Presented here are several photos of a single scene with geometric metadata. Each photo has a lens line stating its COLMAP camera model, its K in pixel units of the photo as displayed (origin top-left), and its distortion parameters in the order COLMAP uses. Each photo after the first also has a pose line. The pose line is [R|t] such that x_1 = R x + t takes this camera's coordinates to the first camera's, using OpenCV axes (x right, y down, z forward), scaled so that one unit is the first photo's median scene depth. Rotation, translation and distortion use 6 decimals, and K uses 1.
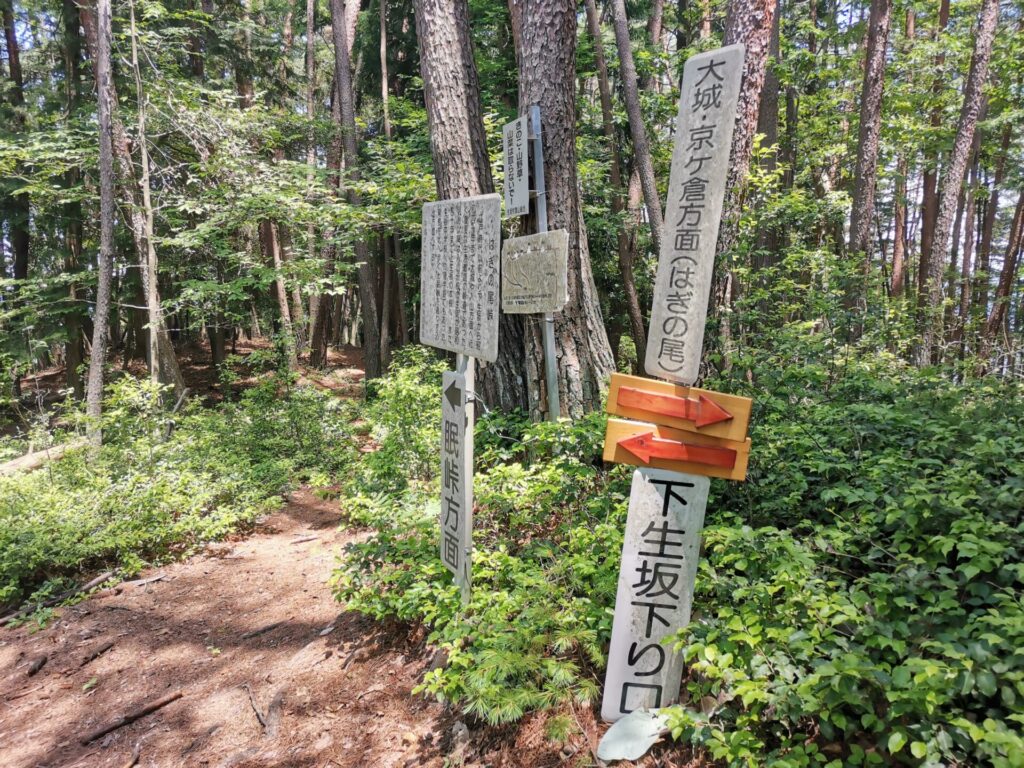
lens RADIAL K [[761.2, 0, 512.0], [0, 761.2, 384.0], [0, 0, 1]] dist [0.082817, -0.101904]
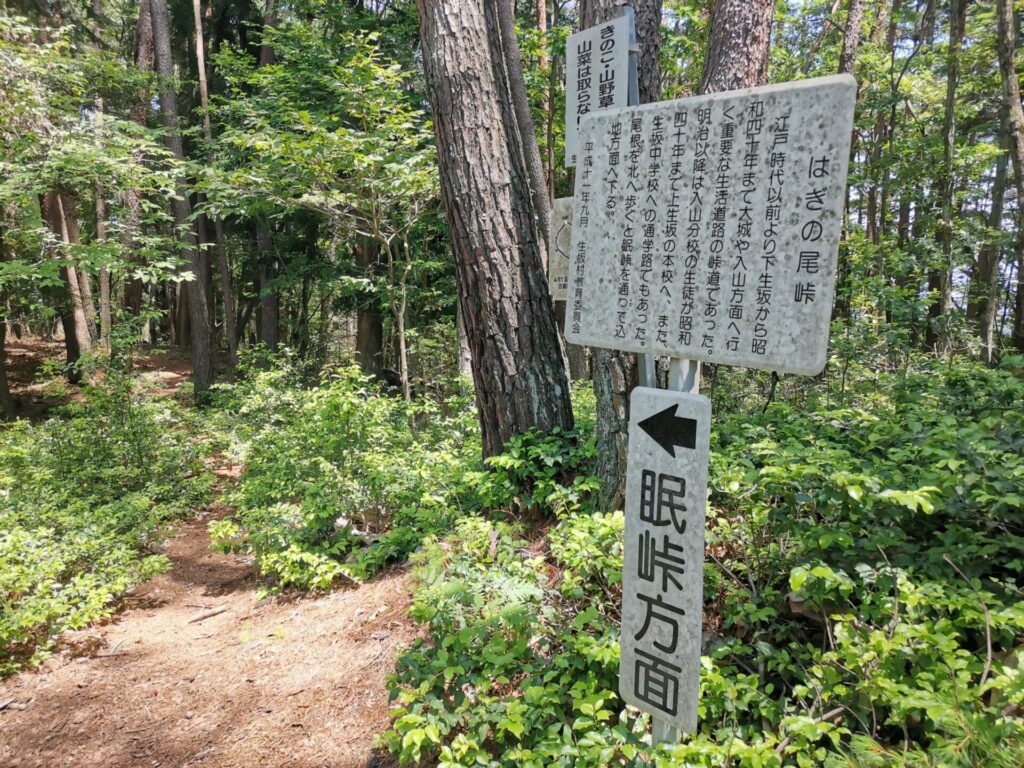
lens RADIAL K [[761.2, 0, 512.0], [0, 761.2, 384.0], [0, 0, 1]] dist [0.082817, -0.101904]
pose [[0.967185, -0.023493, 0.252983, -0.179501], [0.022201, 0.999722, 0.007963, -0.014779], [-0.253100, -0.002085, 0.967438, 0.229675]]
